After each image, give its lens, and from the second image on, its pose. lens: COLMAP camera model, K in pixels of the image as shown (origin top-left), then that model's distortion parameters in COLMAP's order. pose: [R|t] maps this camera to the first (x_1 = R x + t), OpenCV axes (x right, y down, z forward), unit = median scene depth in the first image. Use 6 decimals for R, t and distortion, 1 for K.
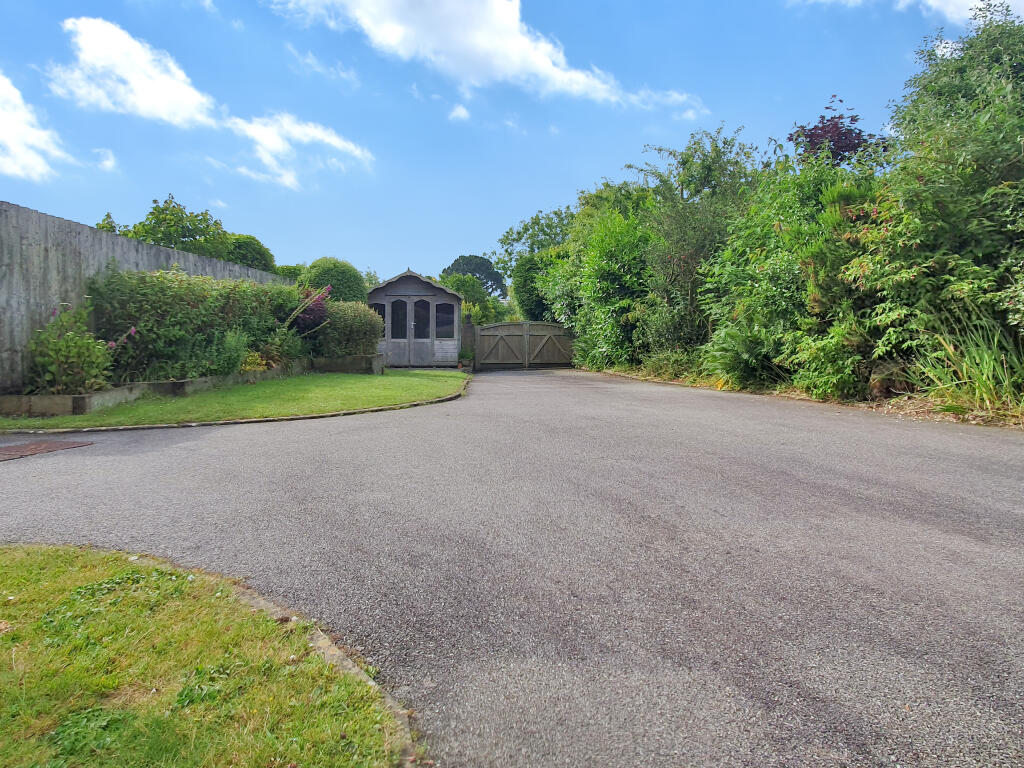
lens RADIAL K [[603.4, 0, 539.4], [0, 603.4, 289.2], [0, 0, 1]] dist [0.003745, 0.000242]
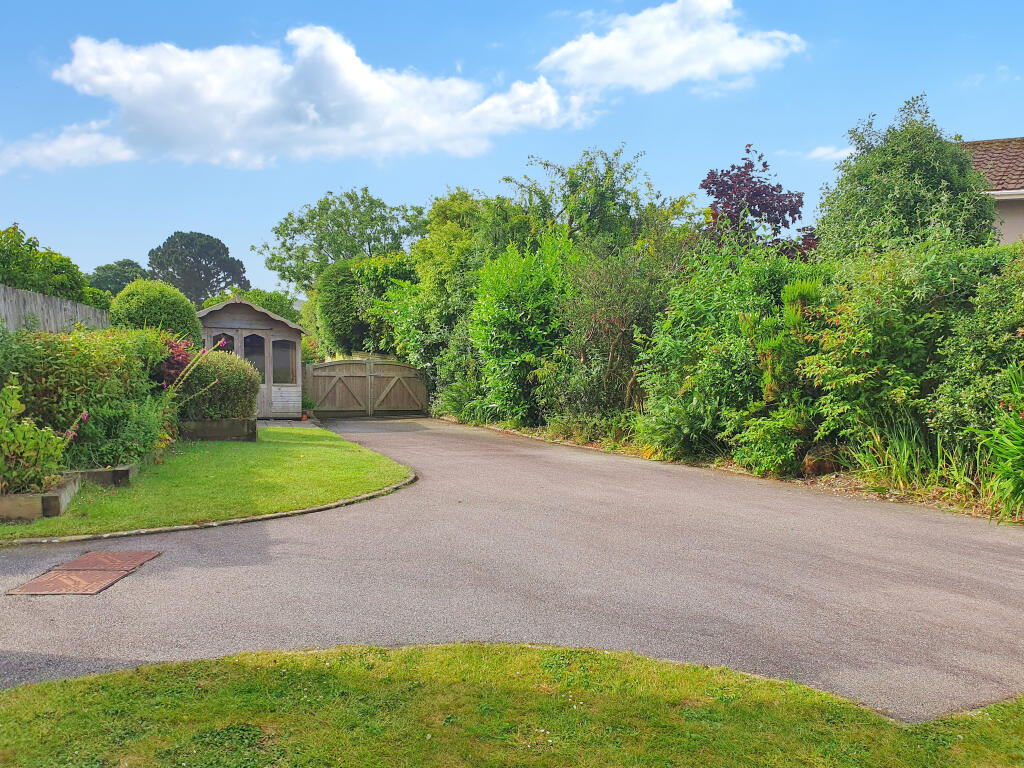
lens RADIAL K [[775.0, 0, 542.9], [0, 775.0, 428.2], [0, 0, 1]] dist [0.009925, -0.002682]
pose [[0.951738, -0.001001, 0.306910, -0.346304], [-0.051908, 0.985063, 0.164181, -0.114053], [-0.302490, -0.172189, 0.937470, -0.203380]]
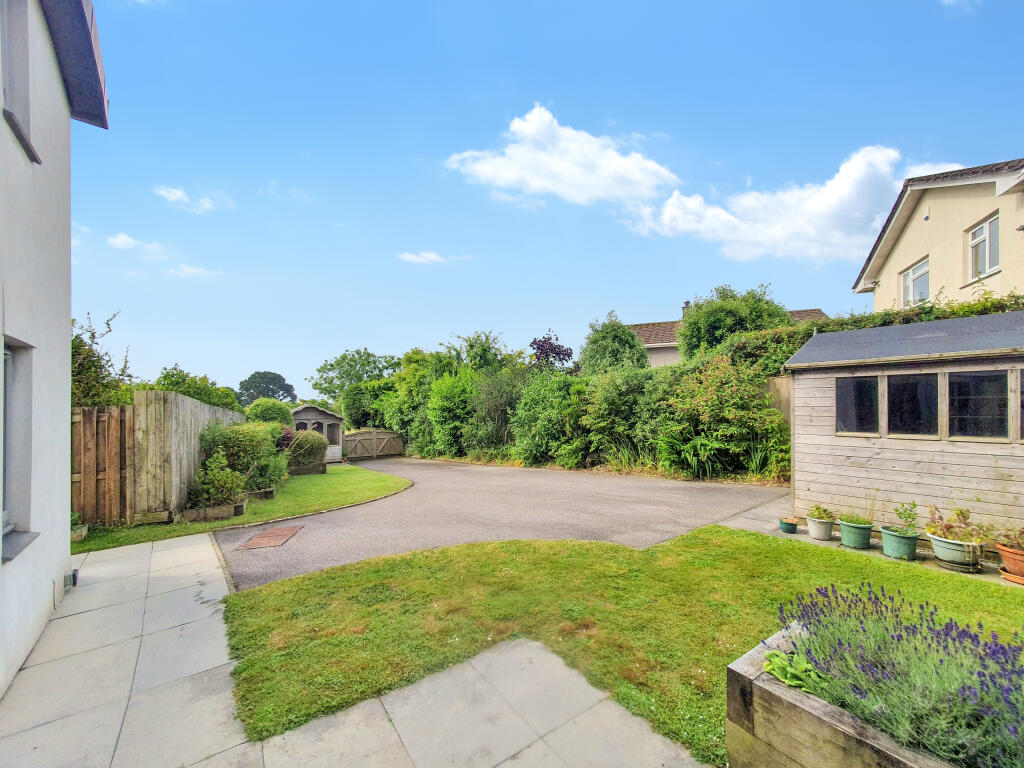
lens RADIAL K [[379.7, 0, 512.0], [0, 379.7, 384.0], [0, 0, 1]] dist [0.001618, 0.000063]
pose [[0.891682, 0.017094, 0.452339, -0.463311], [-0.002577, 0.999462, -0.032690, -0.119342], [-0.452655, 0.027983, 0.891247, -0.321827]]
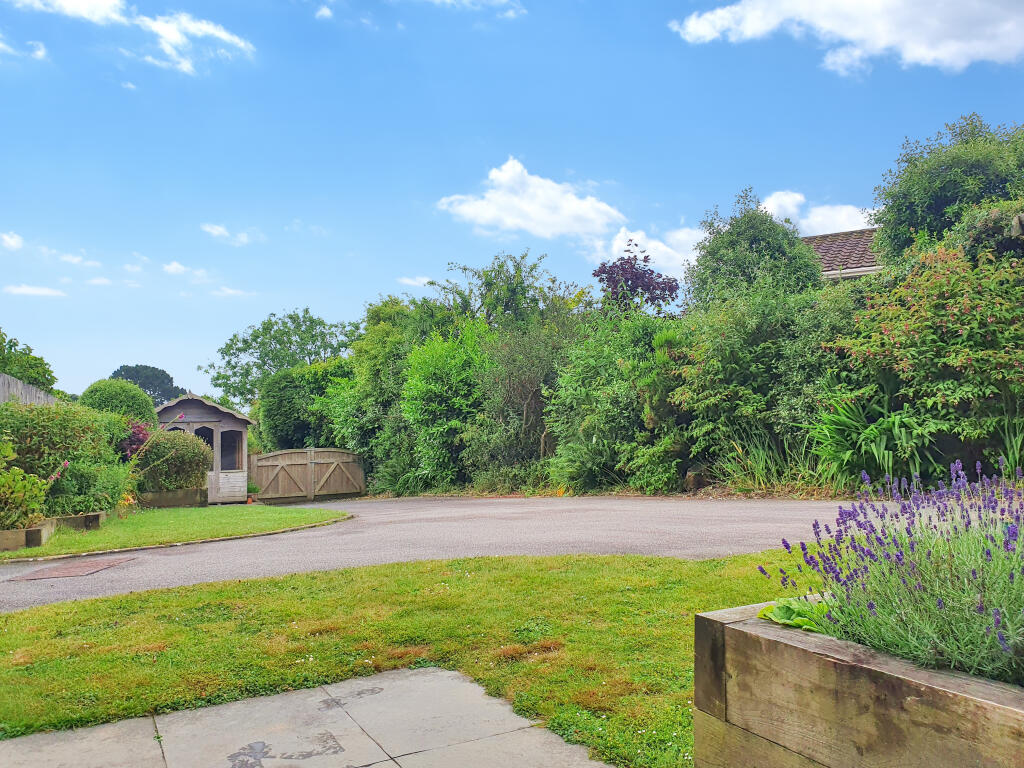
lens RADIAL K [[749.5, 0, 513.5], [0, 749.5, 378.8], [0, 0, 1]] dist [0.013988, -0.003651]
pose [[0.937508, 0.010406, 0.347808, -0.365536], [0.004465, 0.999111, -0.041928, -0.000800], [-0.347935, 0.040861, 0.936628, -0.405183]]
